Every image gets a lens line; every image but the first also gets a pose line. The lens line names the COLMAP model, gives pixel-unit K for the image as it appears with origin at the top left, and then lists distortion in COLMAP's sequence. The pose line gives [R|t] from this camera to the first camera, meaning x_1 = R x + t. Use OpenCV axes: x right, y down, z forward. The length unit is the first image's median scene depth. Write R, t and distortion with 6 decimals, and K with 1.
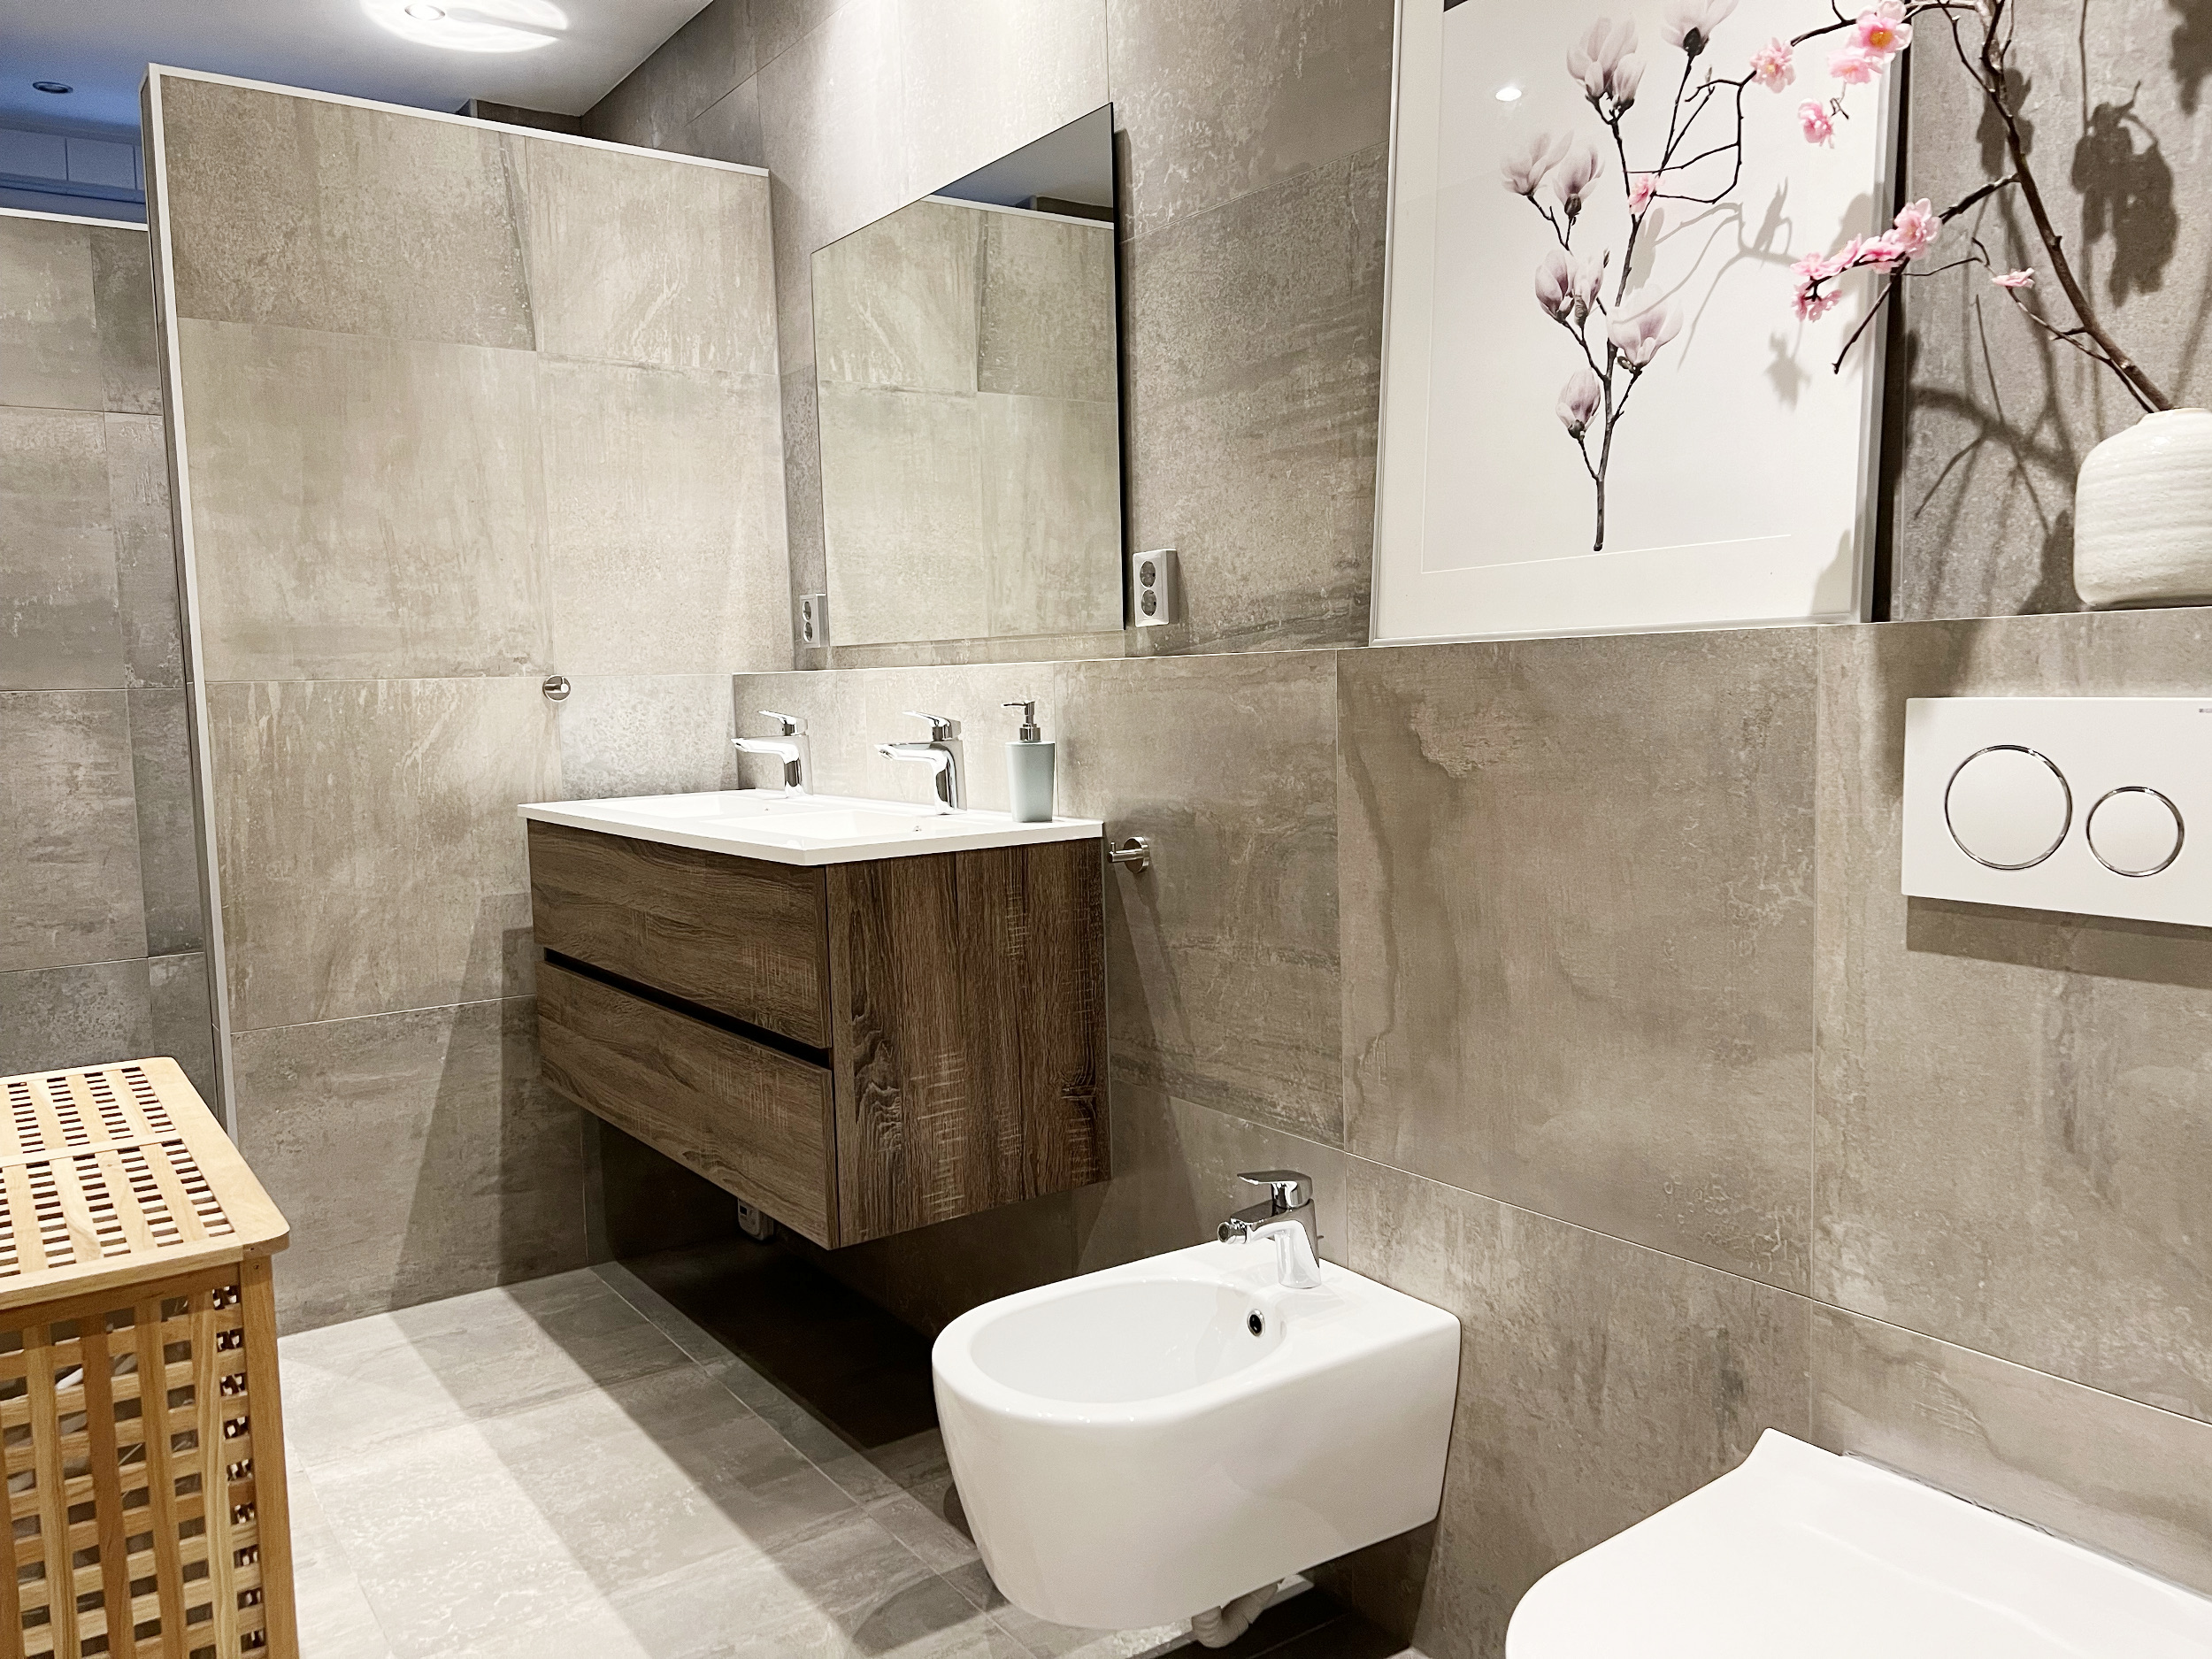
lens RADIAL K [[1657.2, 0, 1106.0], [0, 1657.2, 829.5], [0, 0, 1]] dist [0.109143, -0.122488]
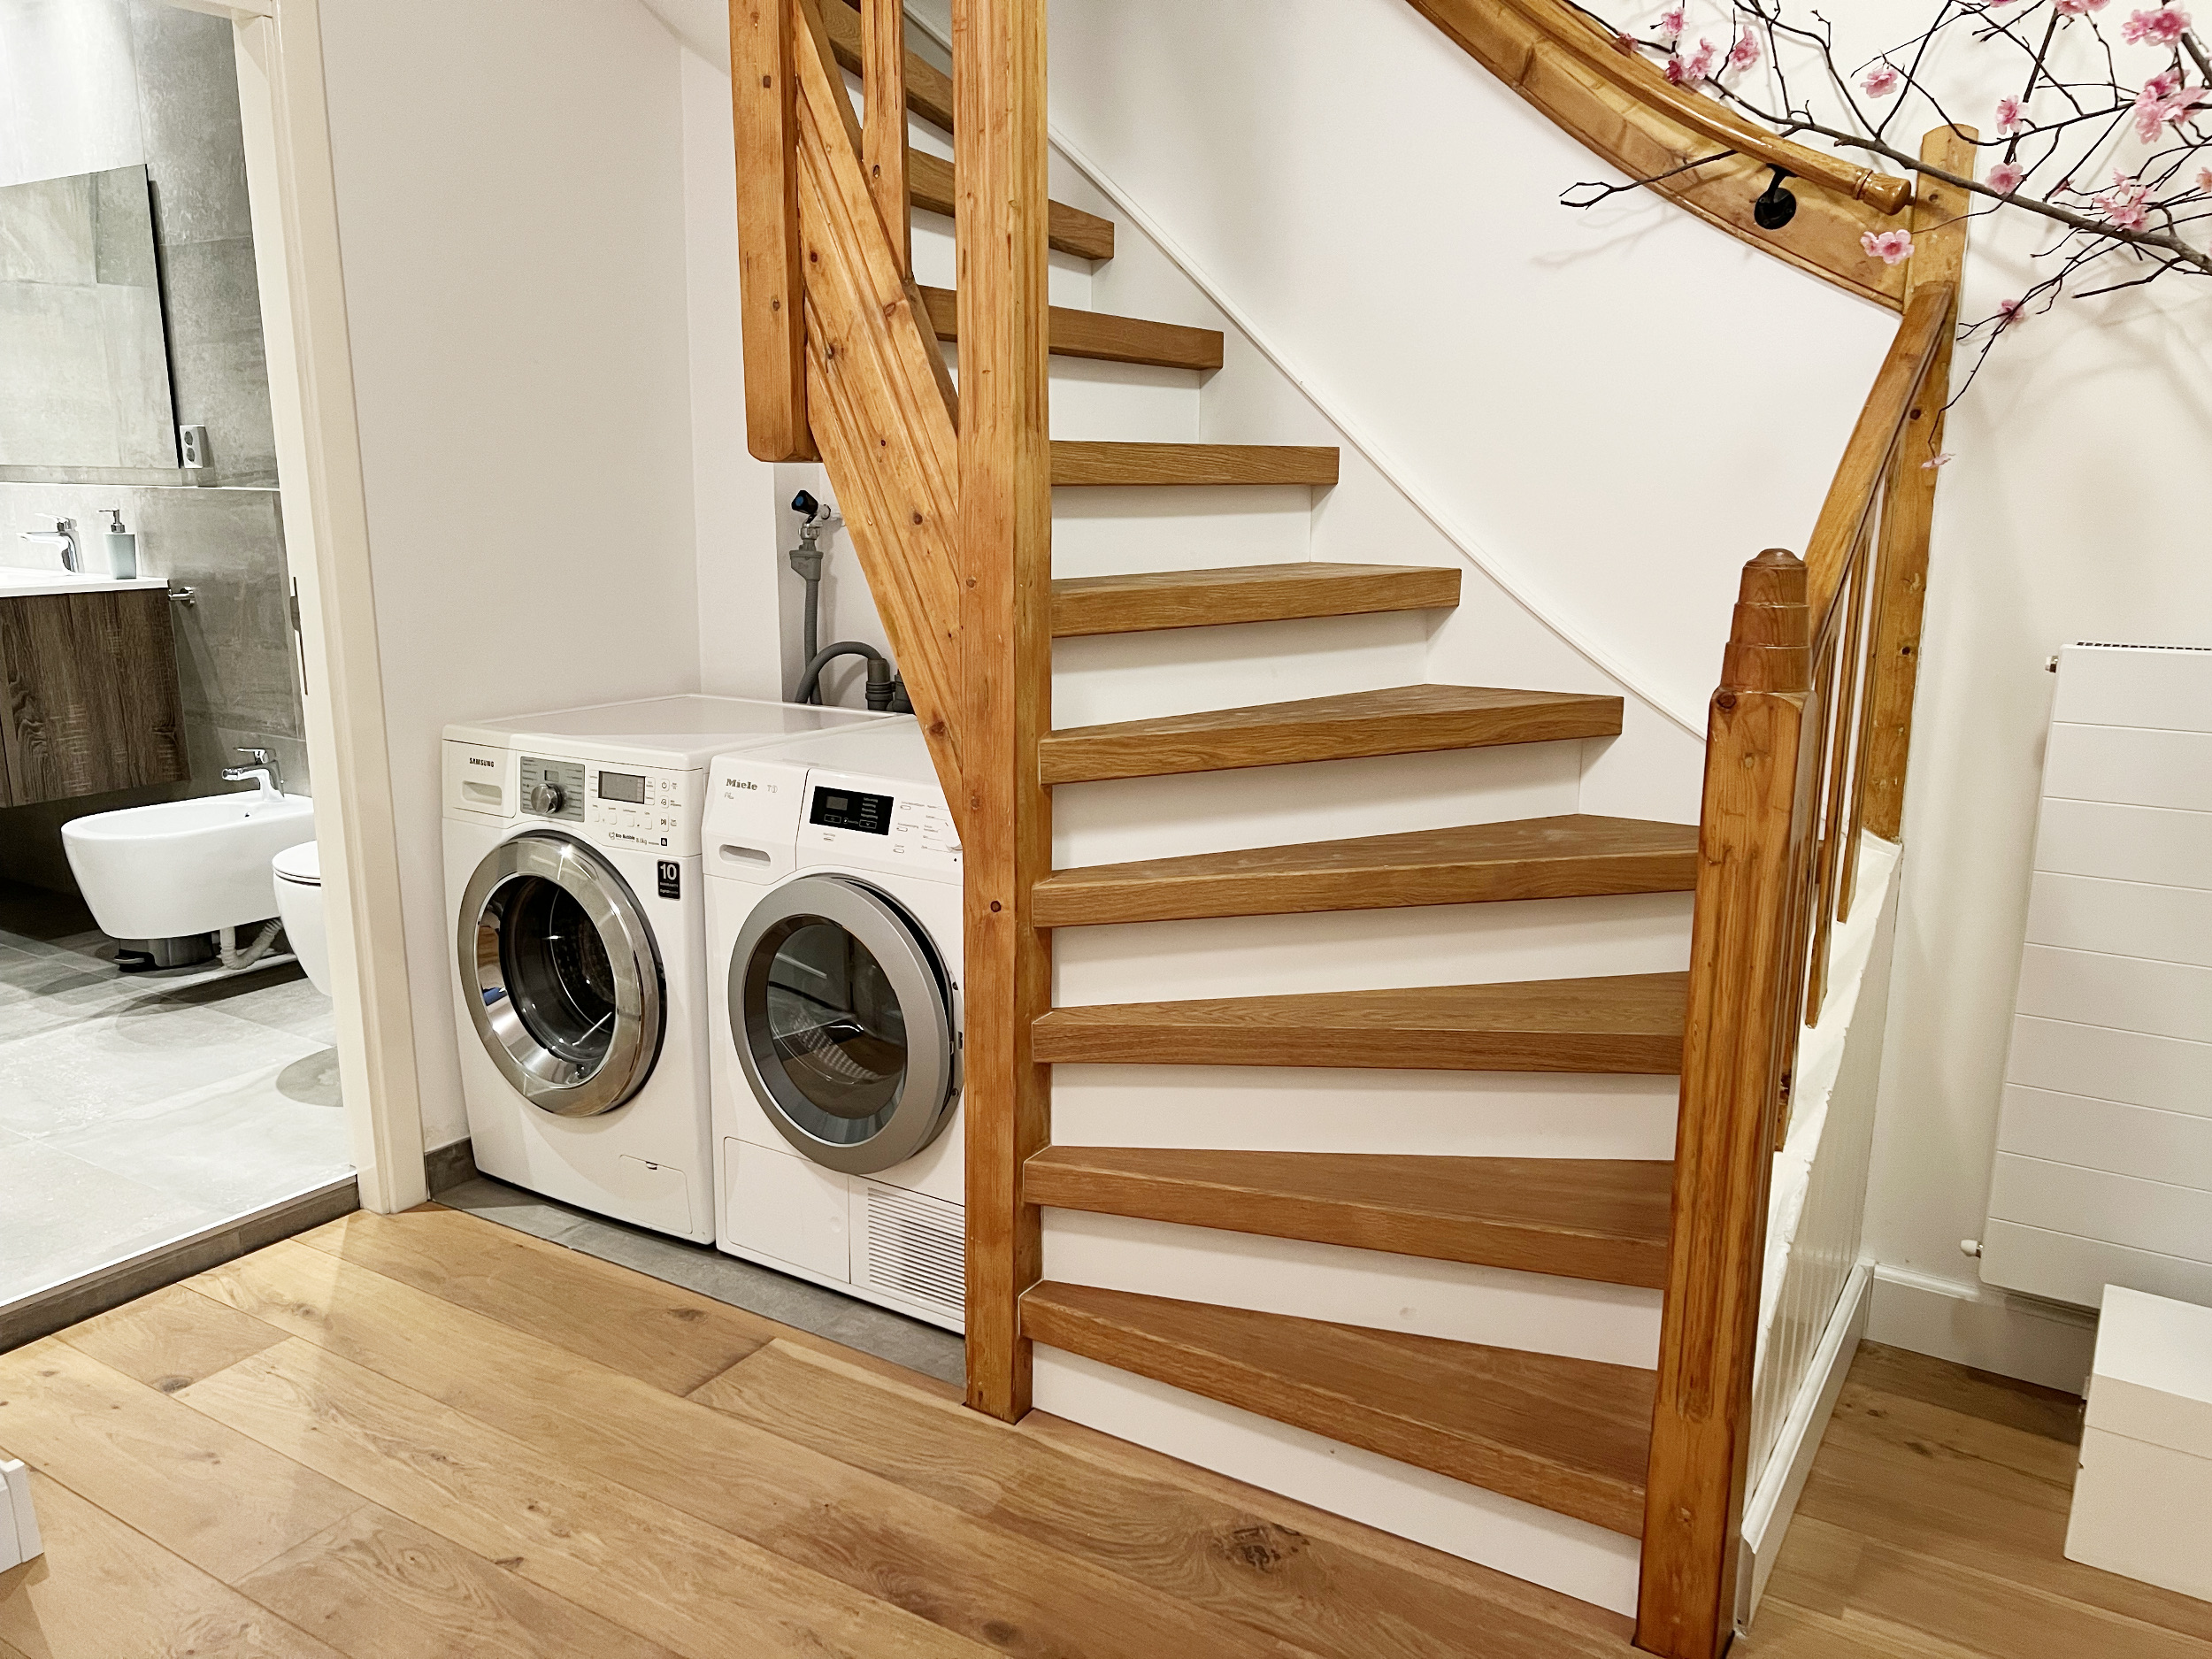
lens RADIAL K [[1657.2, 0, 1106.0], [0, 1657.2, 829.5], [0, 0, 1]] dist [0.109143, -0.122488]
pose [[0.924738, -0.049865, 0.377323, 0.234612], [0.004855, 0.992845, 0.119311, 0.051201], [-0.380572, -0.108499, 0.918364, -1.116305]]
